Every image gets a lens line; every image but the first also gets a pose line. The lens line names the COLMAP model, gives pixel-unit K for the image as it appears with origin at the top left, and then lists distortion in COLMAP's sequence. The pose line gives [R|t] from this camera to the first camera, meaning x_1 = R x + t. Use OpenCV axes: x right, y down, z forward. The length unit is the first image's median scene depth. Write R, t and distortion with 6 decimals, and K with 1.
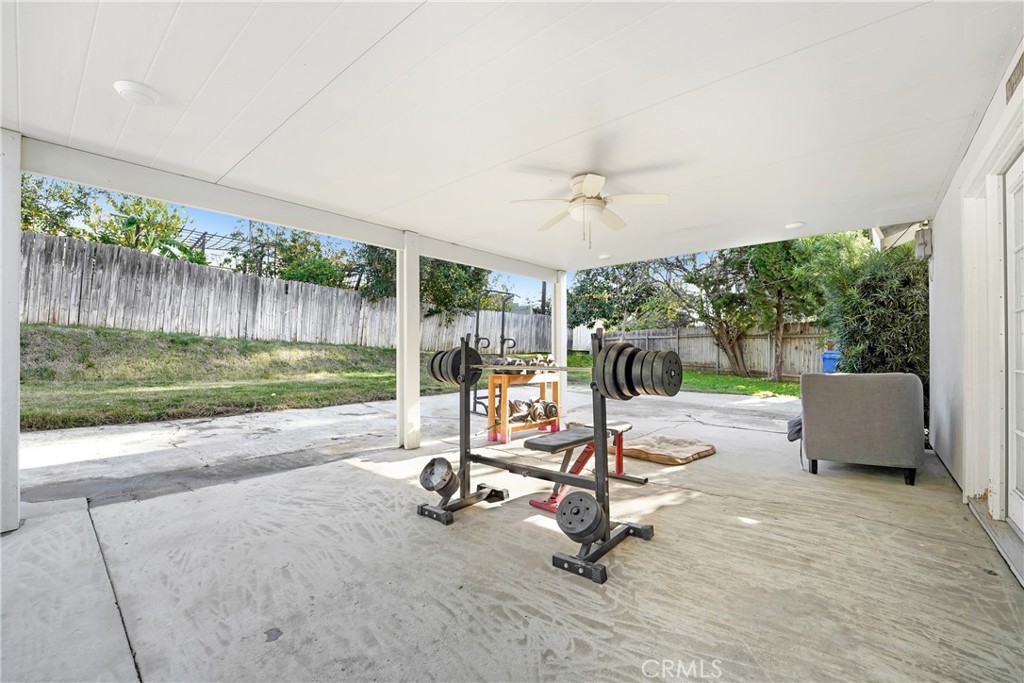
lens RADIAL K [[420.7, 0, 515.9], [0, 420.7, 340.7], [0, 0, 1]] dist [-0.025059, 0.001012]
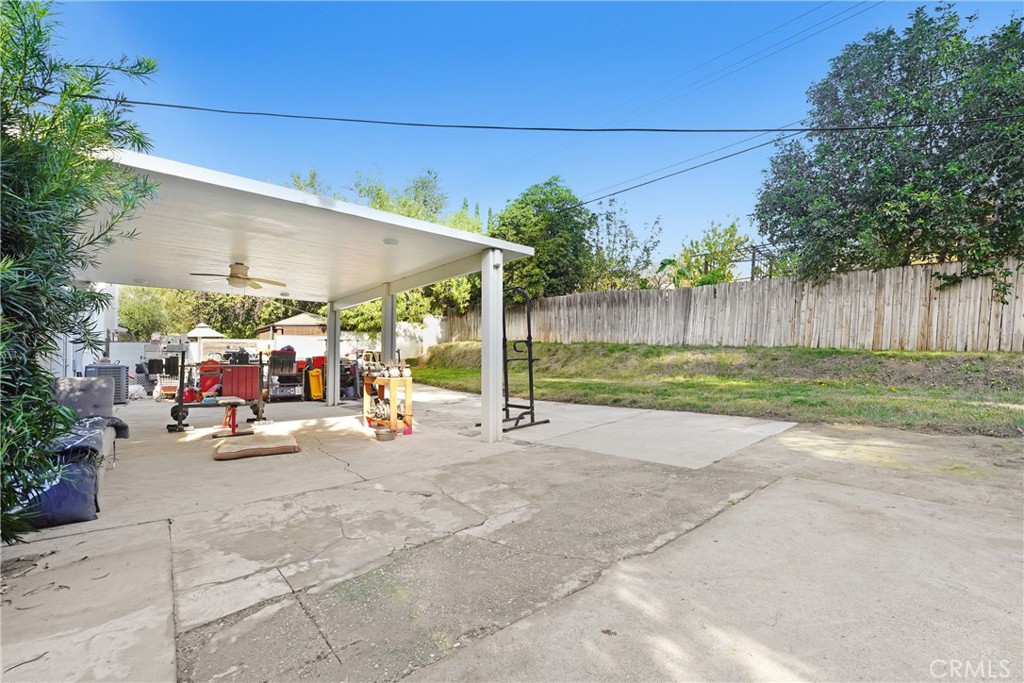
lens RADIAL K [[420.7, 0, 515.3], [0, 420.7, 339.8], [0, 0, 1]] dist [-0.025059, 0.001012]
pose [[-0.133135, -0.050914, -0.989789, 0.522918], [0.030517, 0.997995, -0.055441, 0.028951], [0.990628, -0.037587, -0.131314, 0.696423]]
